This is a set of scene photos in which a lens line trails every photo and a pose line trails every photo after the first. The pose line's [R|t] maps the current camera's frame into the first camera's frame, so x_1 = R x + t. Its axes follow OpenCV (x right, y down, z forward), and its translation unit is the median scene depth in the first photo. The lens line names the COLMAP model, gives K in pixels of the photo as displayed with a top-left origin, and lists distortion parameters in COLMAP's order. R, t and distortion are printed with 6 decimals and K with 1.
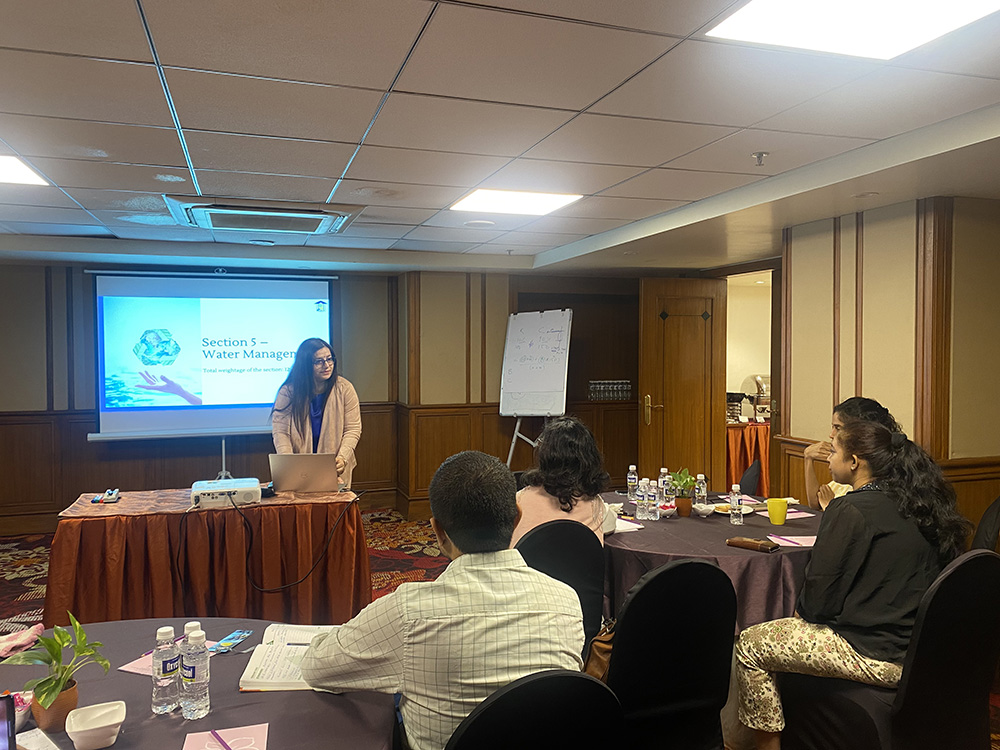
lens RADIAL K [[752.8, 0, 522.8], [0, 752.8, 366.7], [0, 0, 1]] dist [-0.000052, -0.005311]
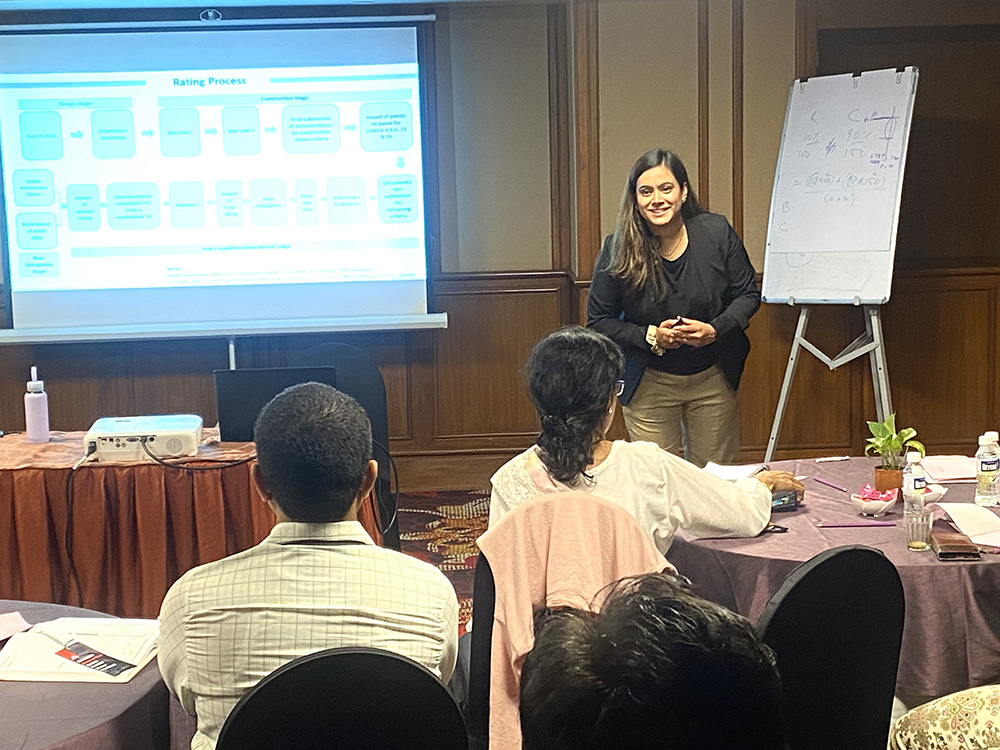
lens RADIAL K [[1855.2, 0, 500.0], [0, 1855.2, 375.0], [0, 0, 1]] dist [0.152745, -0.048862]
pose [[0.947303, 0.021169, -0.319638, 0.202666], [0.015637, 0.993569, 0.112143, -0.024671], [0.319956, -0.111232, 0.940880, -0.167922]]
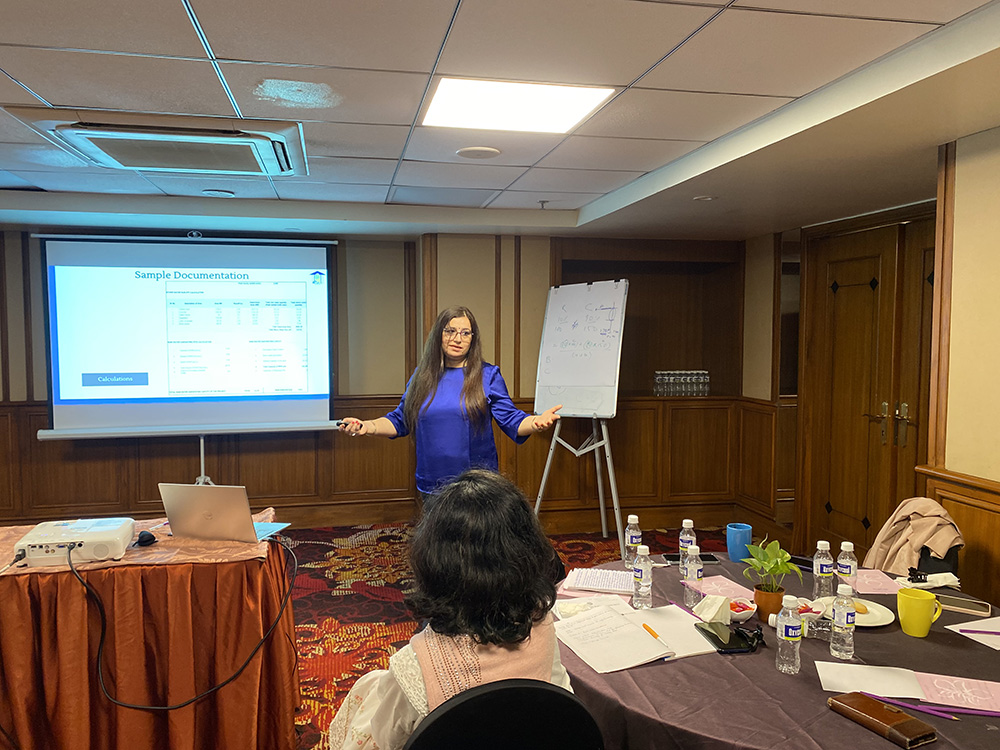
lens RADIAL K [[758.1, 0, 508.0], [0, 758.1, 366.5], [0, 0, 1]] dist [0.005078, 0.001151]
pose [[0.991130, 0.010444, -0.132487, 0.050461], [-0.007089, 0.999643, 0.025769, -0.007191], [0.132709, -0.024601, 0.990850, 0.226002]]
